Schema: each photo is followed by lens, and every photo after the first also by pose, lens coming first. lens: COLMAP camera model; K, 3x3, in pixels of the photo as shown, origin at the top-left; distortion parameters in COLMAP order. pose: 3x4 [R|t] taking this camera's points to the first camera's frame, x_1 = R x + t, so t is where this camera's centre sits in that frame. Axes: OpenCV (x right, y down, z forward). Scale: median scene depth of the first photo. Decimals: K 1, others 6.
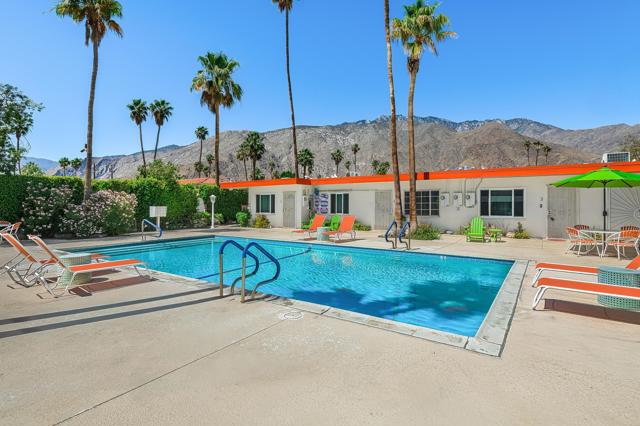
lens RADIAL K [[328.4, 0, 319.9], [0, 328.4, 203.7], [0, 0, 1]] dist [0.011059, -0.000454]
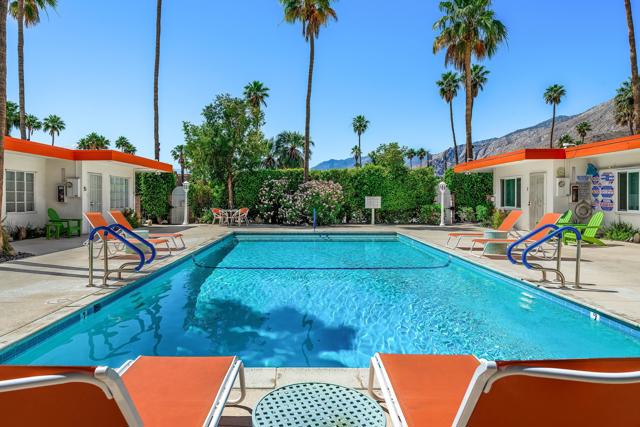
lens RADIAL K [[410.3, 0, 295.4], [0, 410.3, 201.5], [0, 0, 1]] dist [0.027130, -0.002023]
pose [[0.554233, 0.010178, -0.832299, 0.387590], [0.000190, 0.999924, 0.012355, 0.009435], [0.832361, -0.007005, 0.554189, 0.265587]]
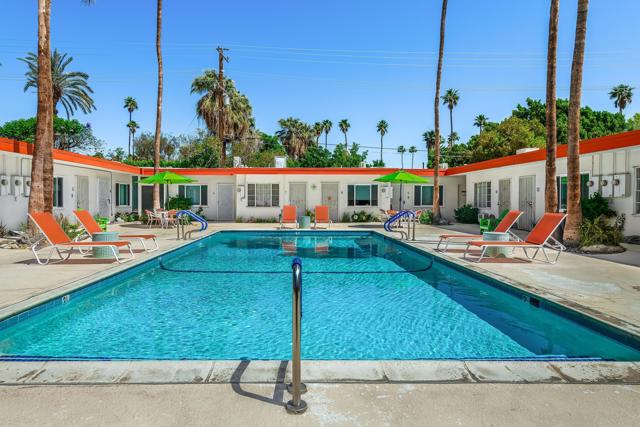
lens RADIAL K [[377.9, 0, 303.0], [0, 377.9, 212.7], [0, 0, 1]] dist [0.011278, -0.000057]
pose [[-0.587713, -0.025844, 0.808657, -0.619358], [-0.001919, 0.999531, 0.030549, 0.019152], [-0.809067, 0.016402, -0.587487, 0.997513]]
